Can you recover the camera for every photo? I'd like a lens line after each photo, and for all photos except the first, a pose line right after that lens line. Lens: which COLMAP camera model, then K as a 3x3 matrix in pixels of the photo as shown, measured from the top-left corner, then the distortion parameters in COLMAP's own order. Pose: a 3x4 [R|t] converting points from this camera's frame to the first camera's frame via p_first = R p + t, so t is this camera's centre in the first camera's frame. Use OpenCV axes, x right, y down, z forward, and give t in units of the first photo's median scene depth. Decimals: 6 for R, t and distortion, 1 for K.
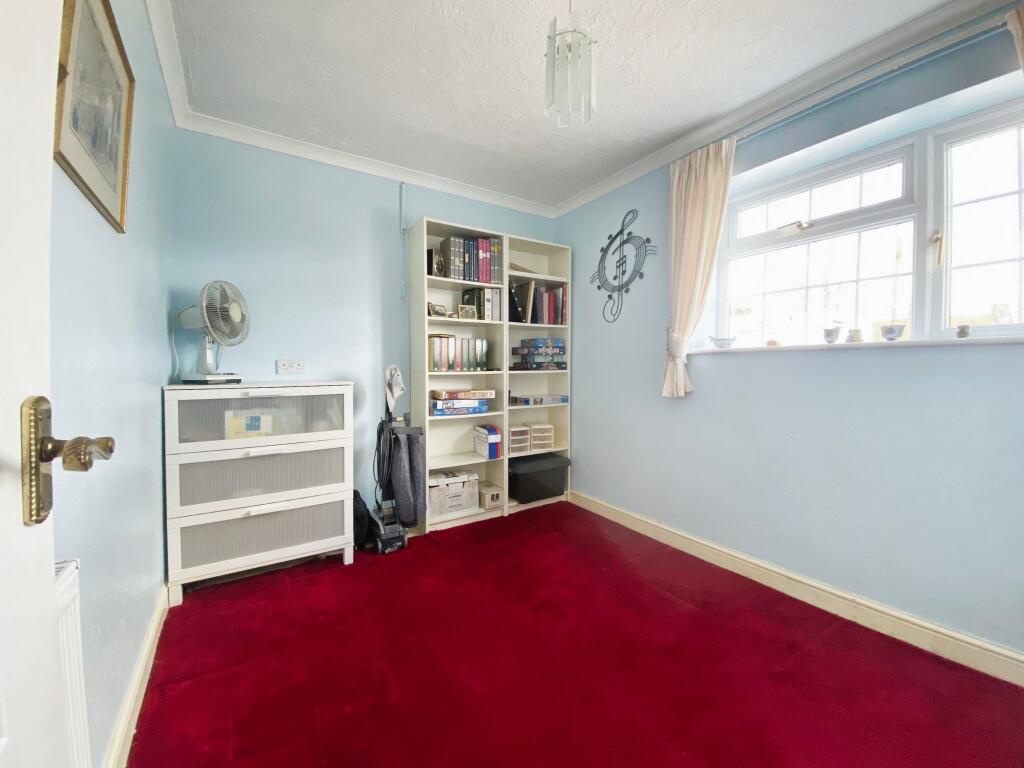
lens RADIAL K [[426.1, 0, 508.4], [0, 426.1, 374.2], [0, 0, 1]] dist [0.001586, -0.005948]
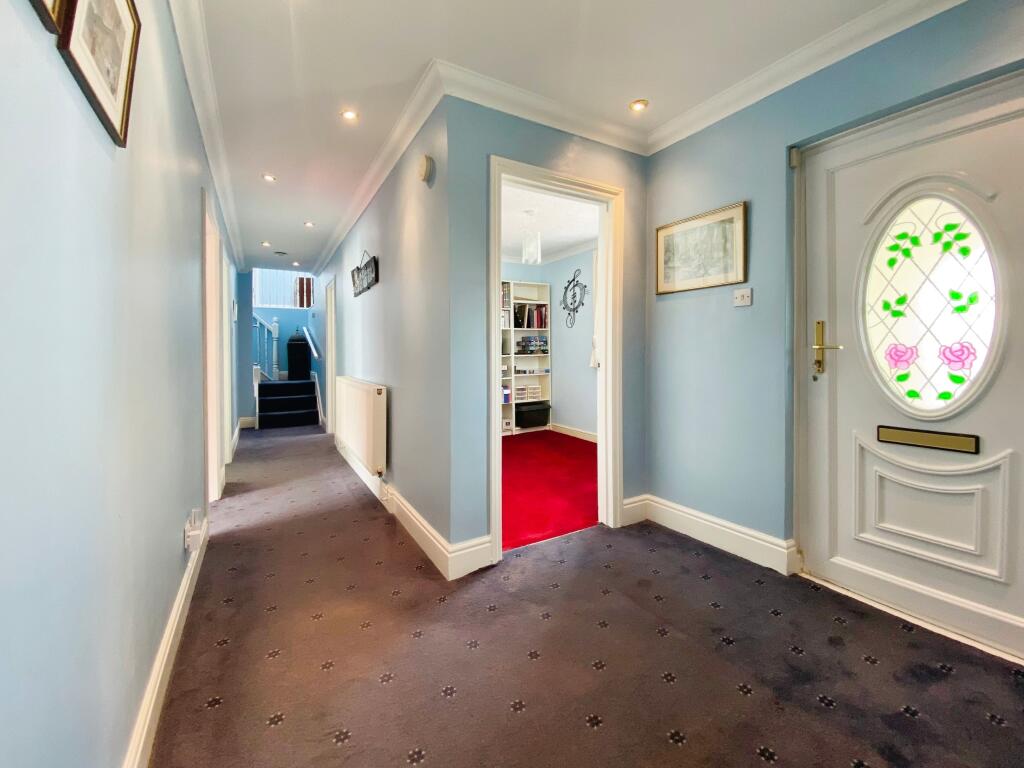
lens RADIAL K [[426.1, 0, 515.8], [0, 426.1, 379.0], [0, 0, 1]] dist [0.001586, -0.005948]
pose [[0.999792, -0.010583, -0.017419, 0.035856], [0.011455, 0.998646, 0.050745, 0.001822], [0.016858, -0.050934, 0.998560, -0.798222]]
